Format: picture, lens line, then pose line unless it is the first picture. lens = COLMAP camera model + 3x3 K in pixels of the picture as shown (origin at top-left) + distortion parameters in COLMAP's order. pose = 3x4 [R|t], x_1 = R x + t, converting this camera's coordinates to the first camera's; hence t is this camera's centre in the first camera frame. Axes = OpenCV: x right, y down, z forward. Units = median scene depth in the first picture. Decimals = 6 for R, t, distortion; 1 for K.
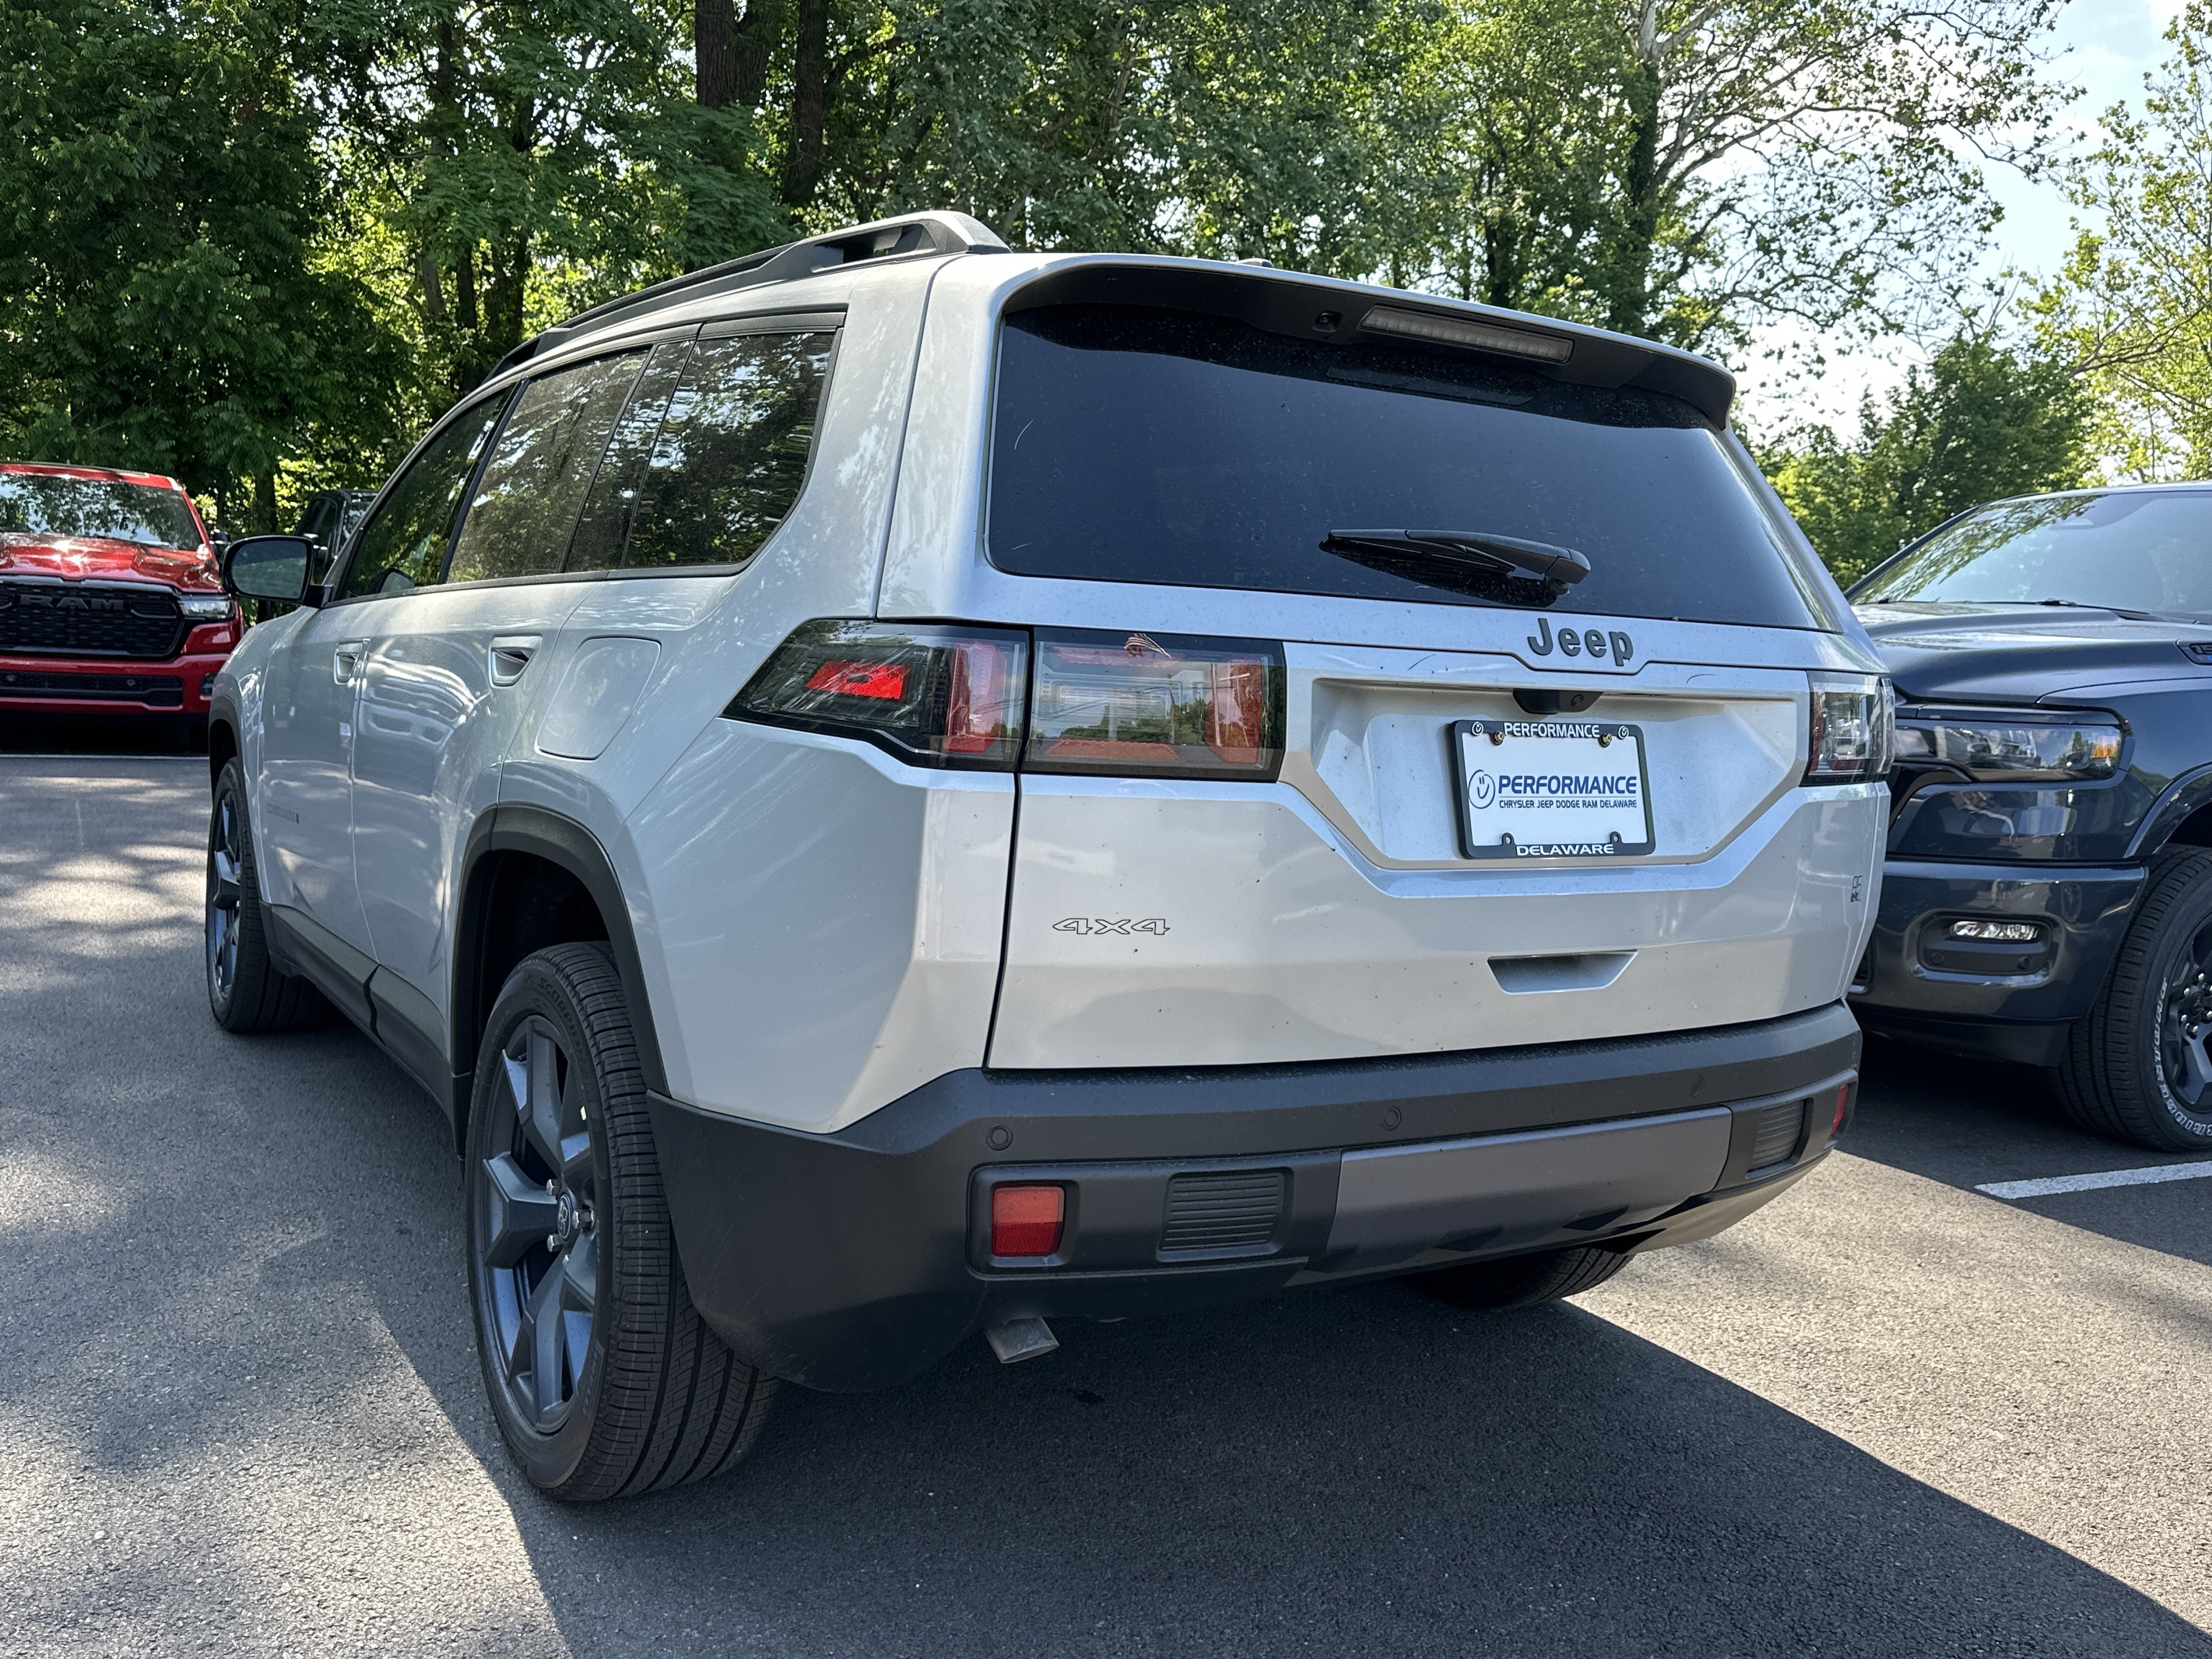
lens RADIAL K [[1814.4, 0, 1116.8], [0, 1814.4, 814.5], [0, 0, 1]] dist [0.109187, -0.142334]
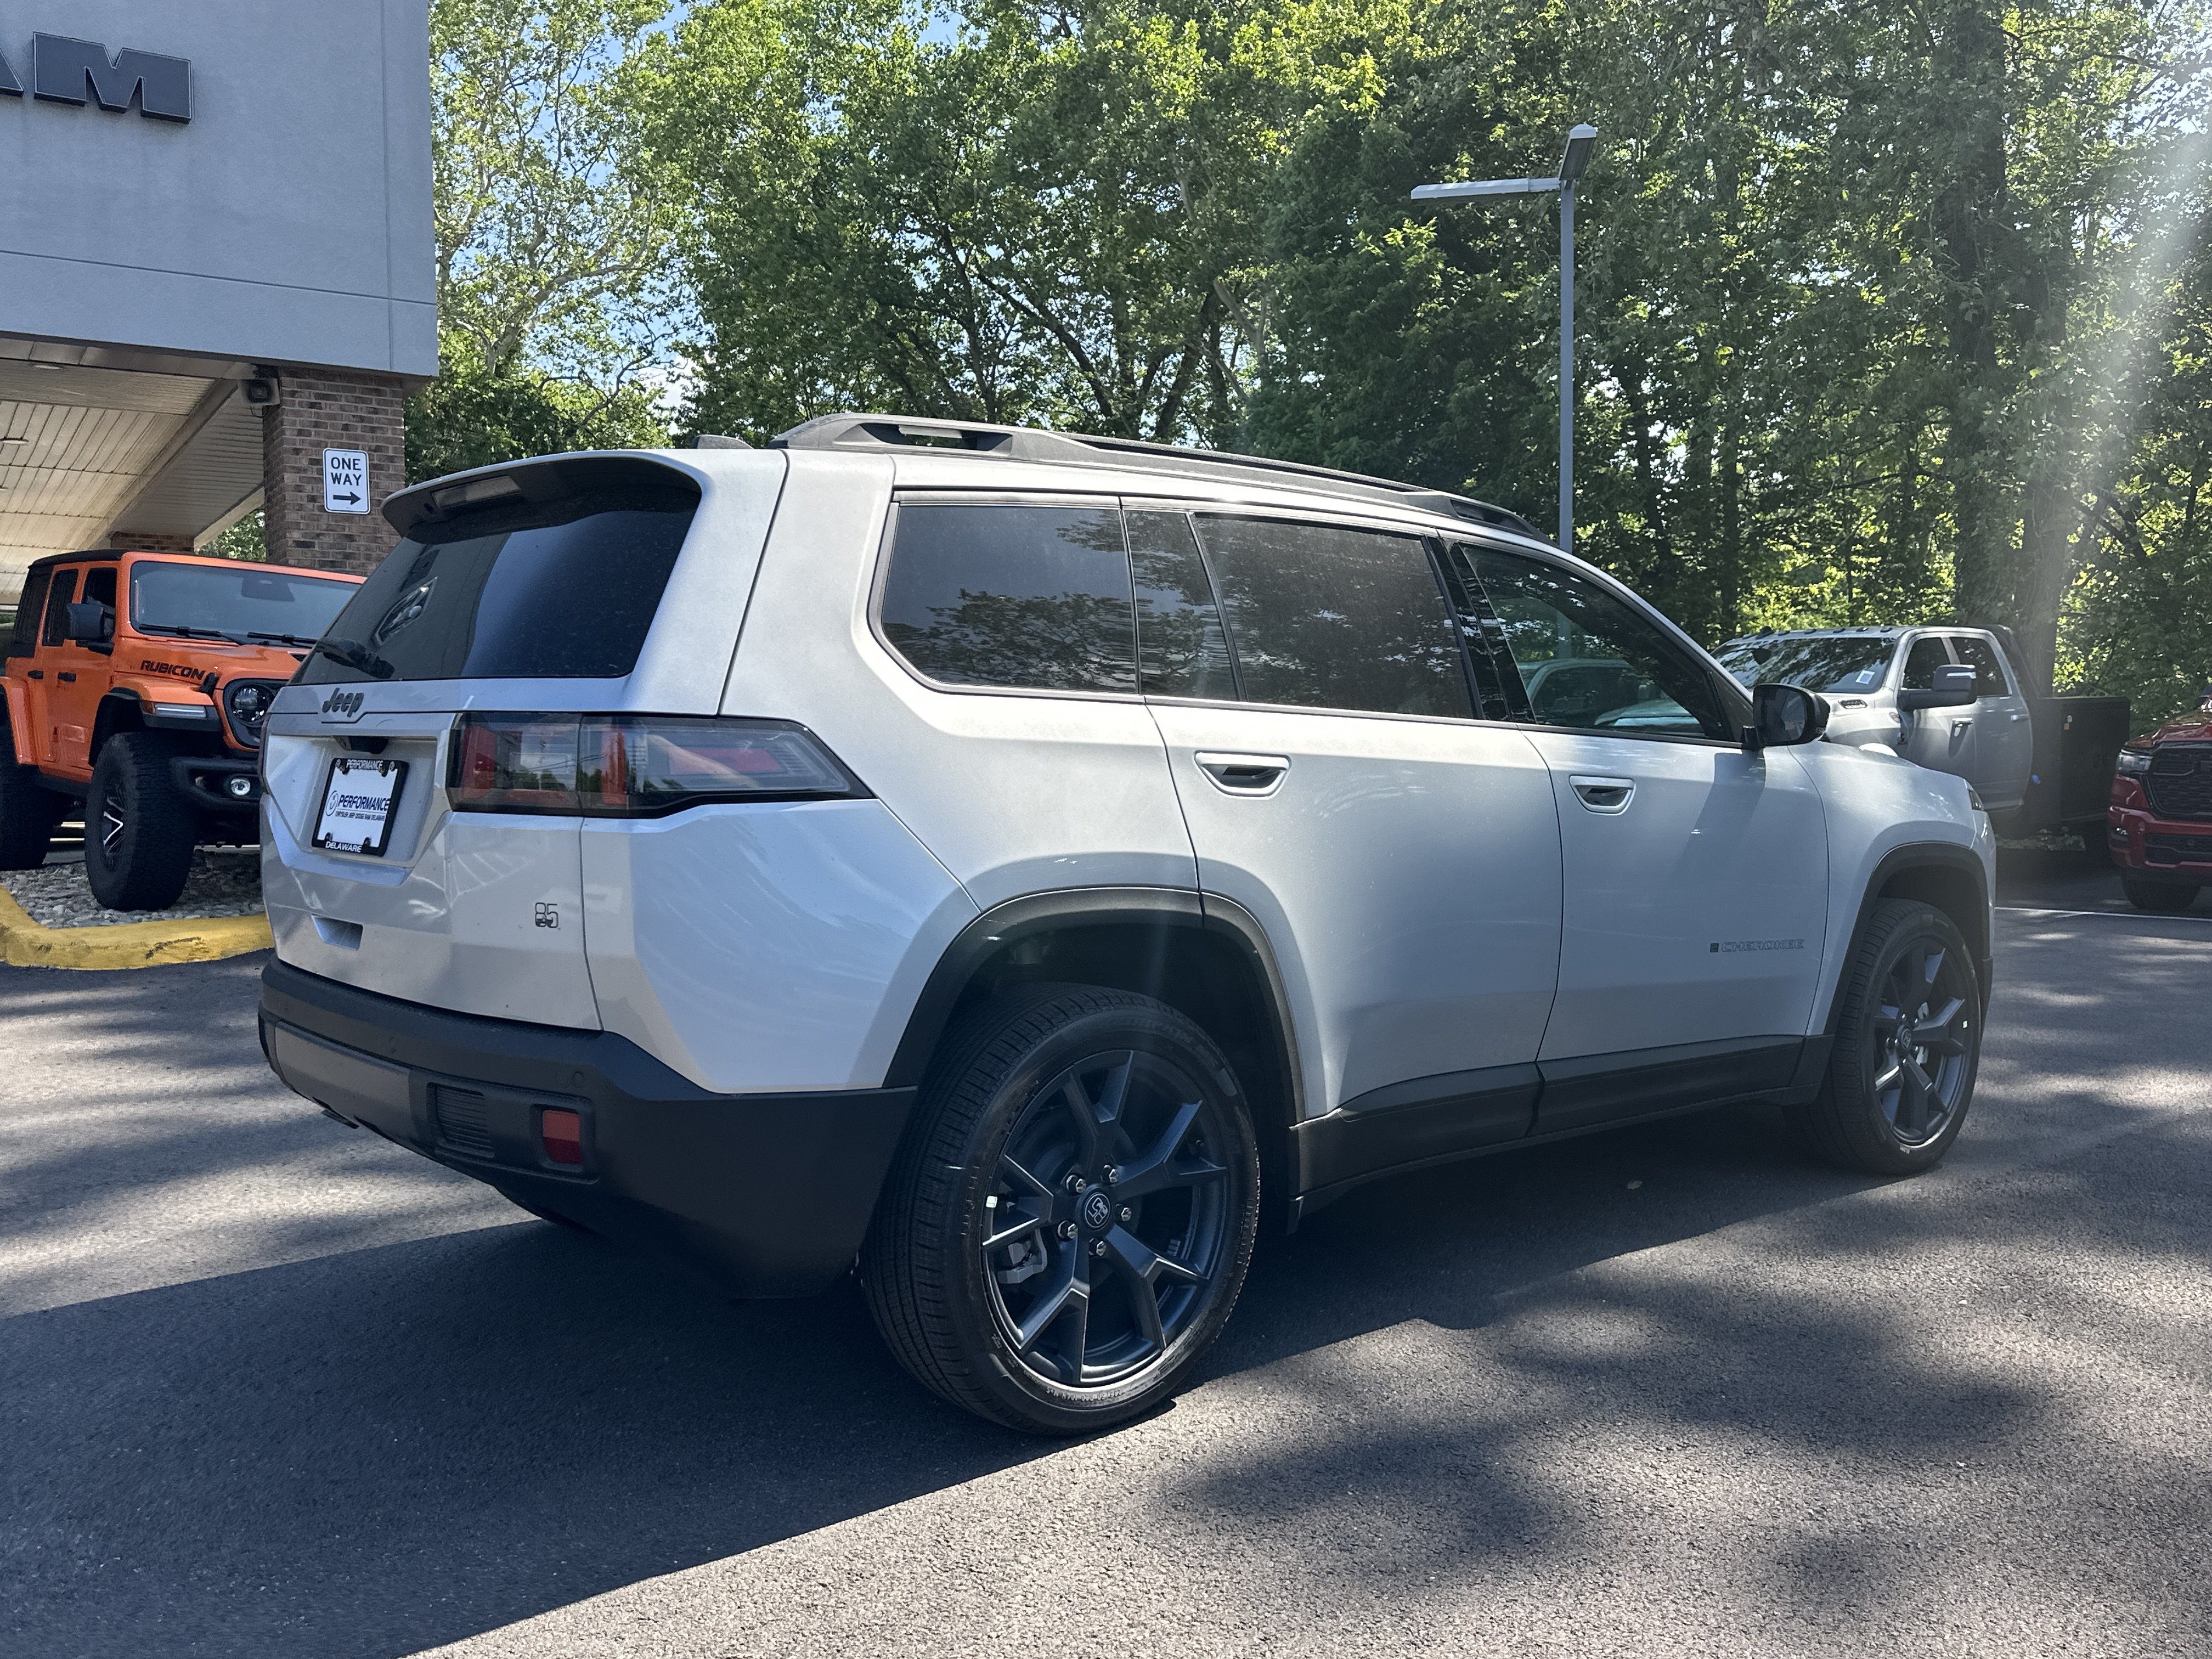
lens RADIAL K [[1814.4, 0, 1116.8], [0, 1814.4, 814.5], [0, 0, 1]] dist [0.109187, -0.142334]
pose [[0.171749, -0.015570, -0.985018, 1.780370], [-0.096036, 0.994848, -0.032470, -0.017384], [0.980449, 0.100174, 0.169369, 1.354777]]
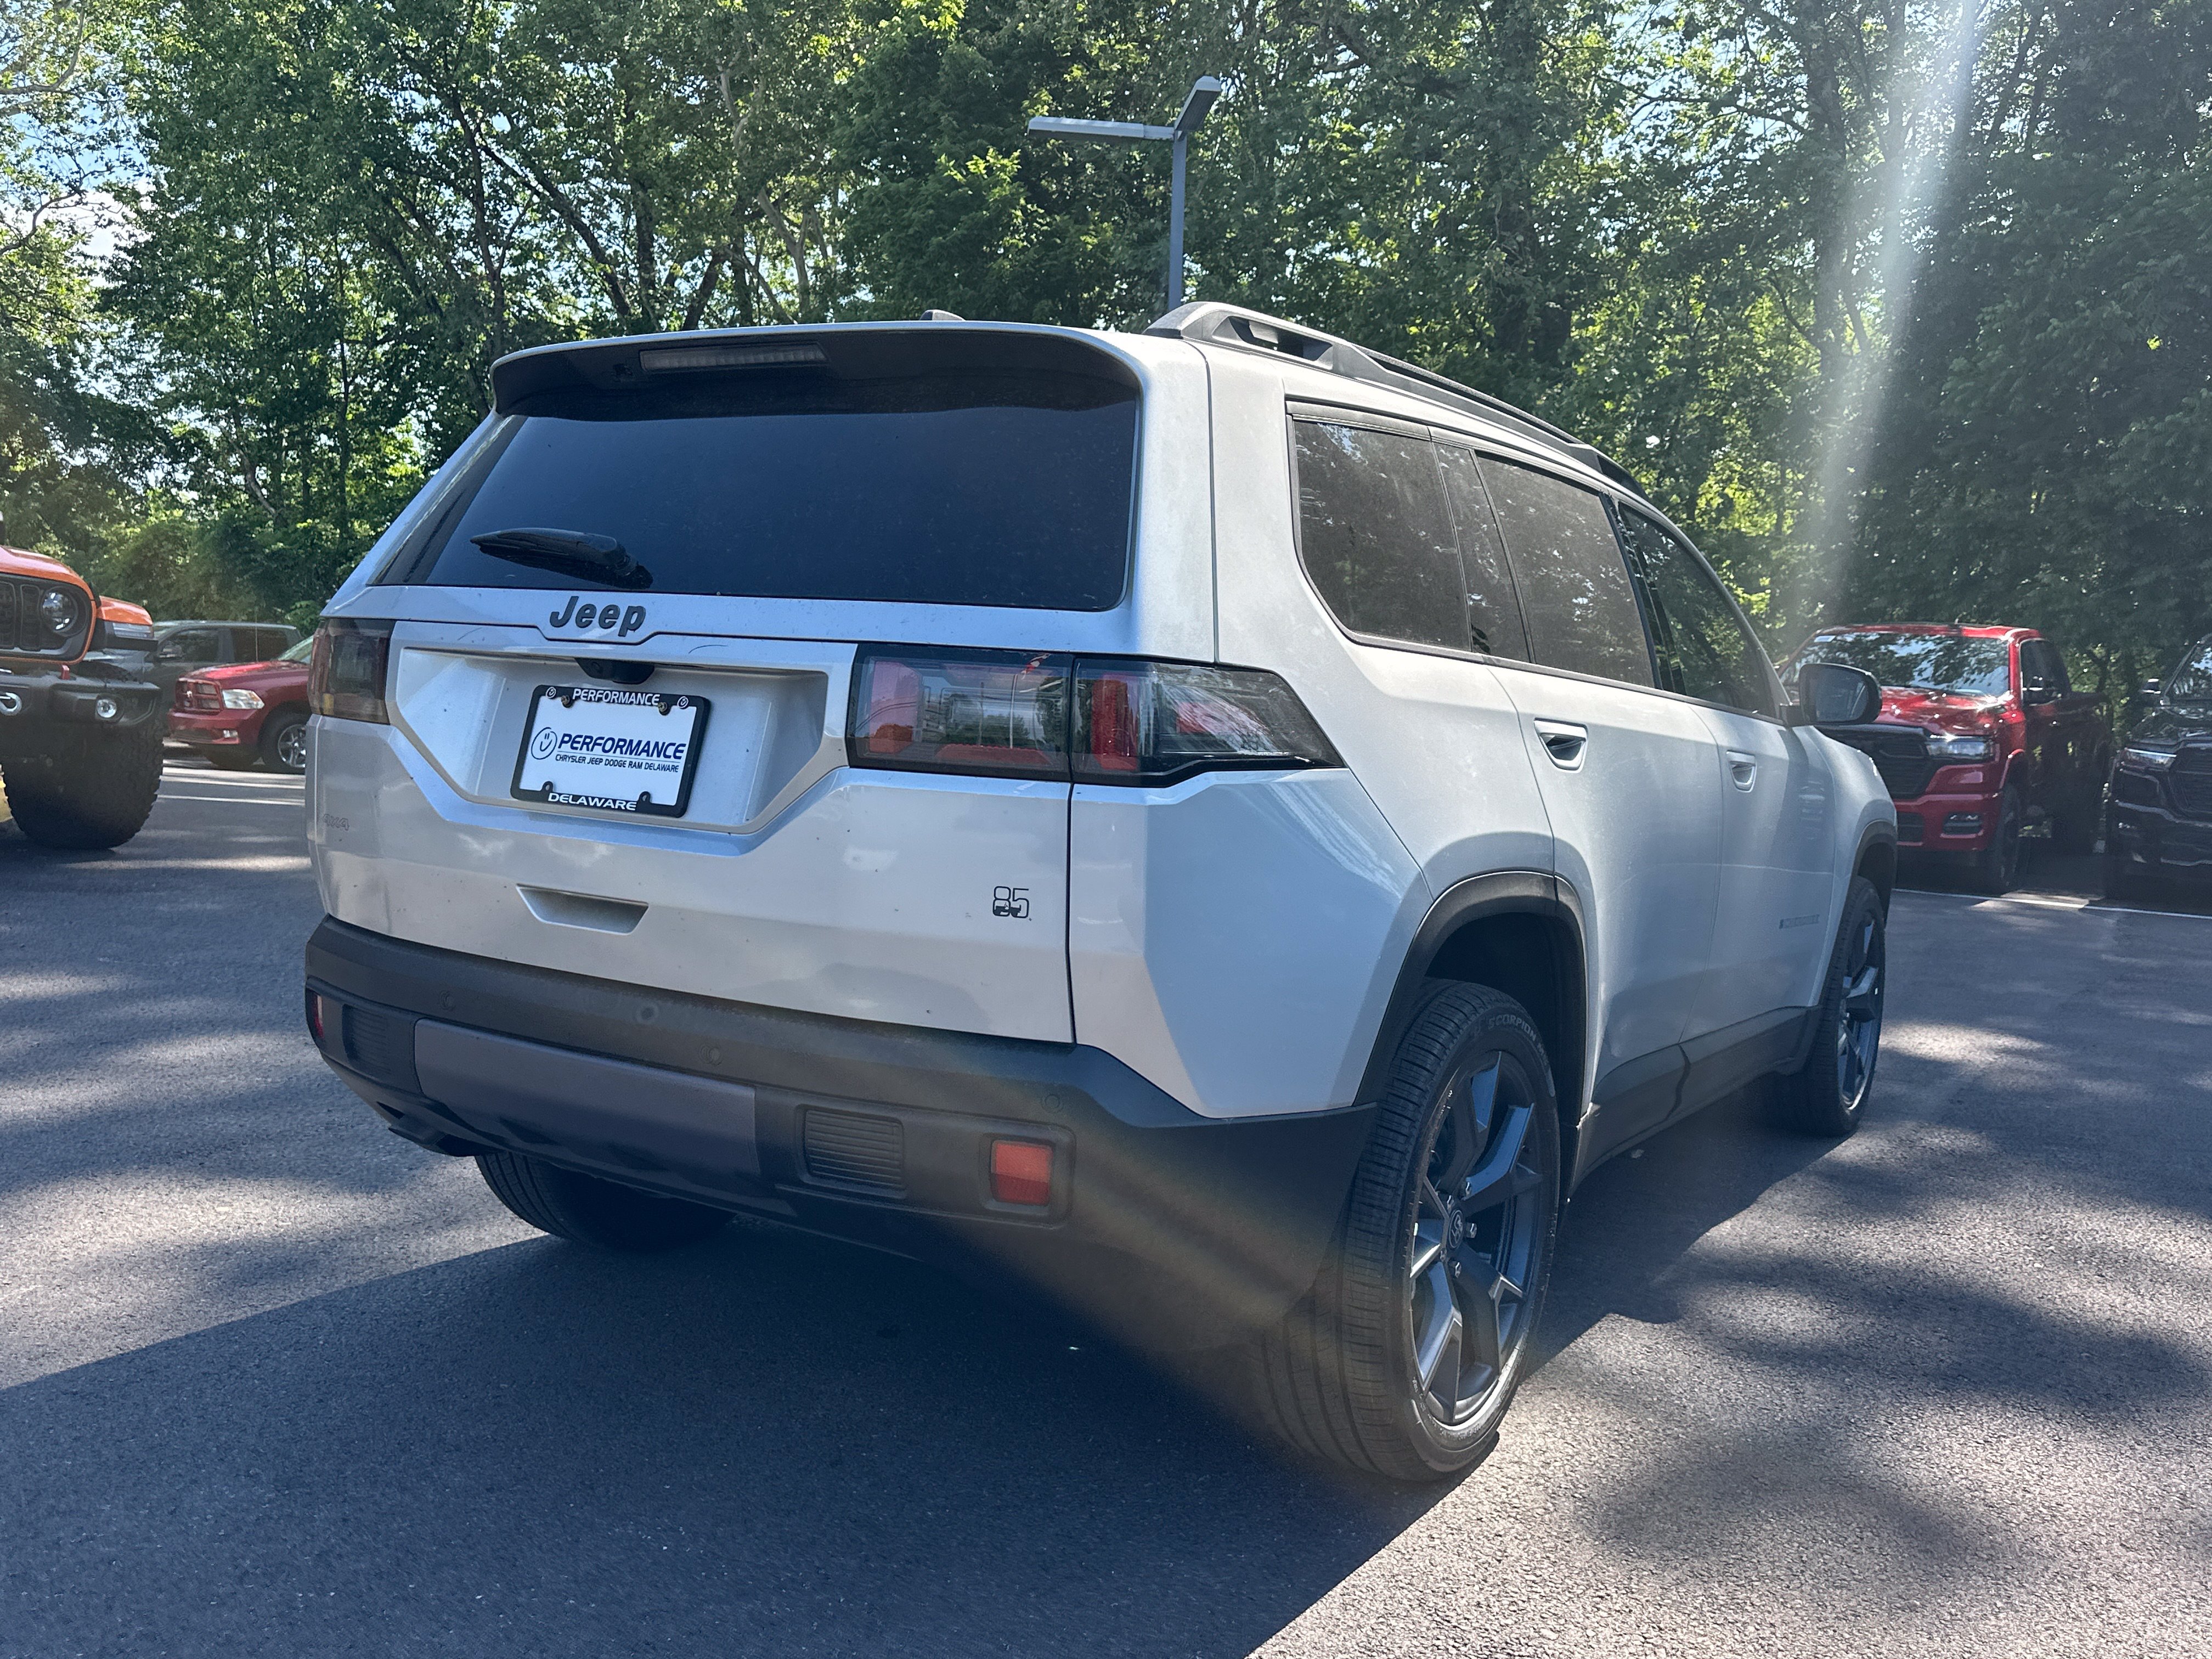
lens RADIAL K [[1819.2, 0, 1106.0], [0, 1819.2, 829.5], [0, 0, 1]] dist [0.081854, -0.110058]
pose [[0.439879, 0.034760, -0.897384, 1.402702], [-0.117029, 0.992949, -0.018904, 0.020918], [0.890399, 0.113335, 0.440845, 0.792946]]
